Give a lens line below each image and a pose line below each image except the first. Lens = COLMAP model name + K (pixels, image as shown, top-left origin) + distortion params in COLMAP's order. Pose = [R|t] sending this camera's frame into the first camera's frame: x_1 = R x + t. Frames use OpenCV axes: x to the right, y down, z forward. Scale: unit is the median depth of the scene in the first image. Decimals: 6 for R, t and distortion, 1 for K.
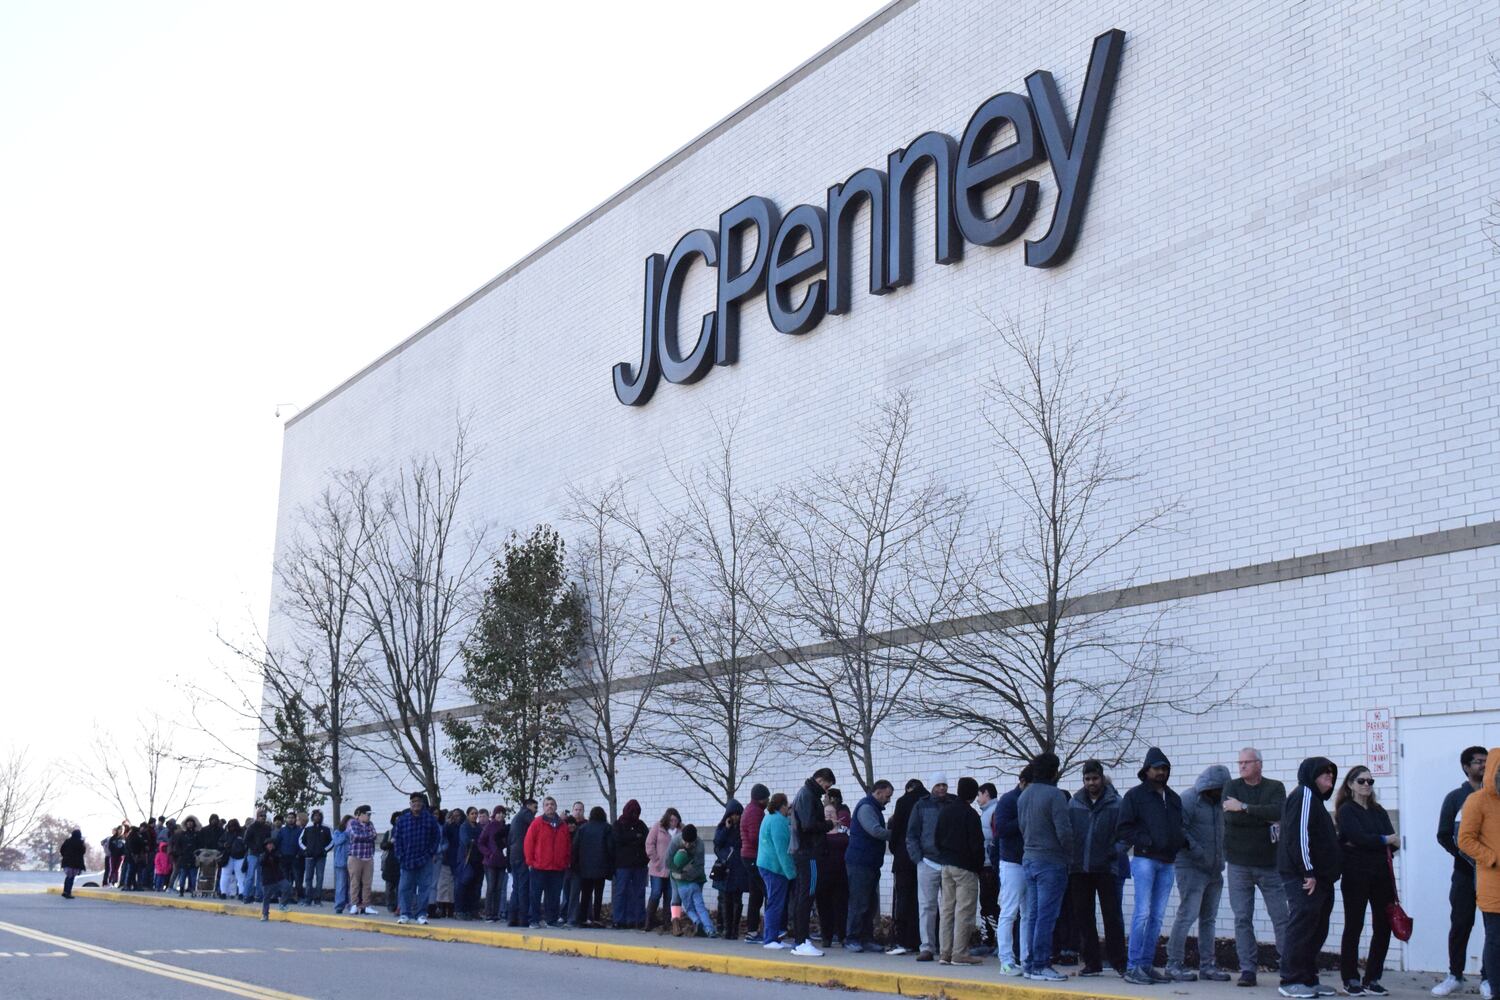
lens RADIAL K [[1967.0, 0, 750.0], [0, 1967.0, 500.0], [0, 0, 1]] dist [-0.030945, -0.051839]
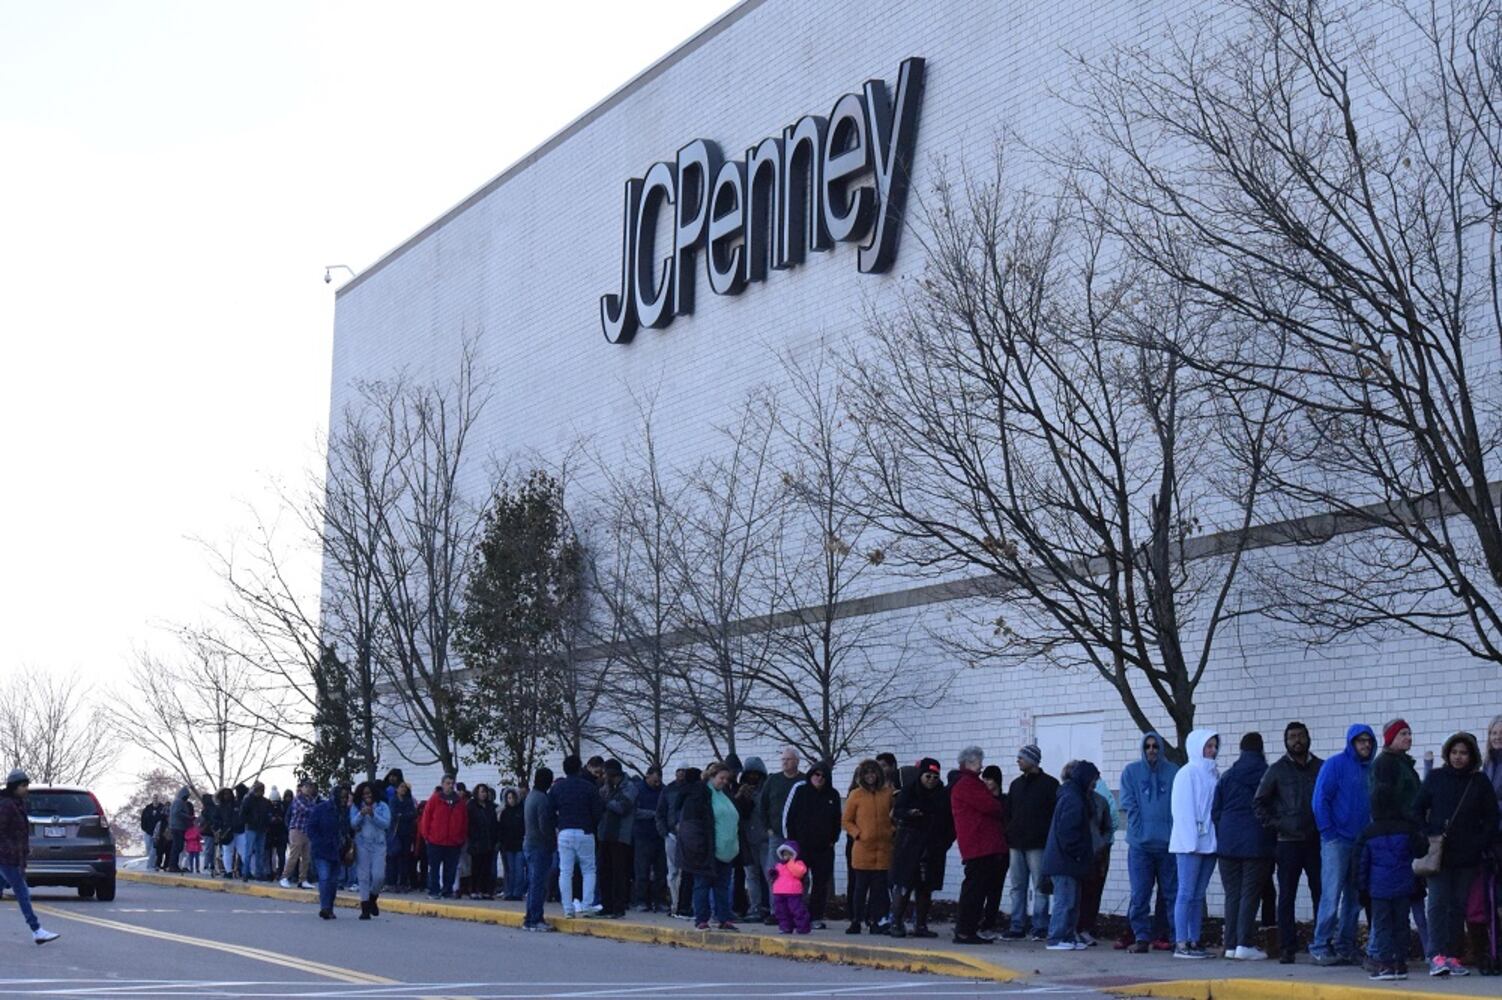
lens RADIAL K [[3429.2, 0, 751.0], [0, 3429.2, 500.0], [0, 0, 1]] dist [-0.326007, -0.166583]
pose [[0.985405, -0.018809, -0.169183, 0.267402], [0.032621, 0.996322, 0.079238, -0.099175], [0.167070, -0.083600, 0.982394, -0.553663]]
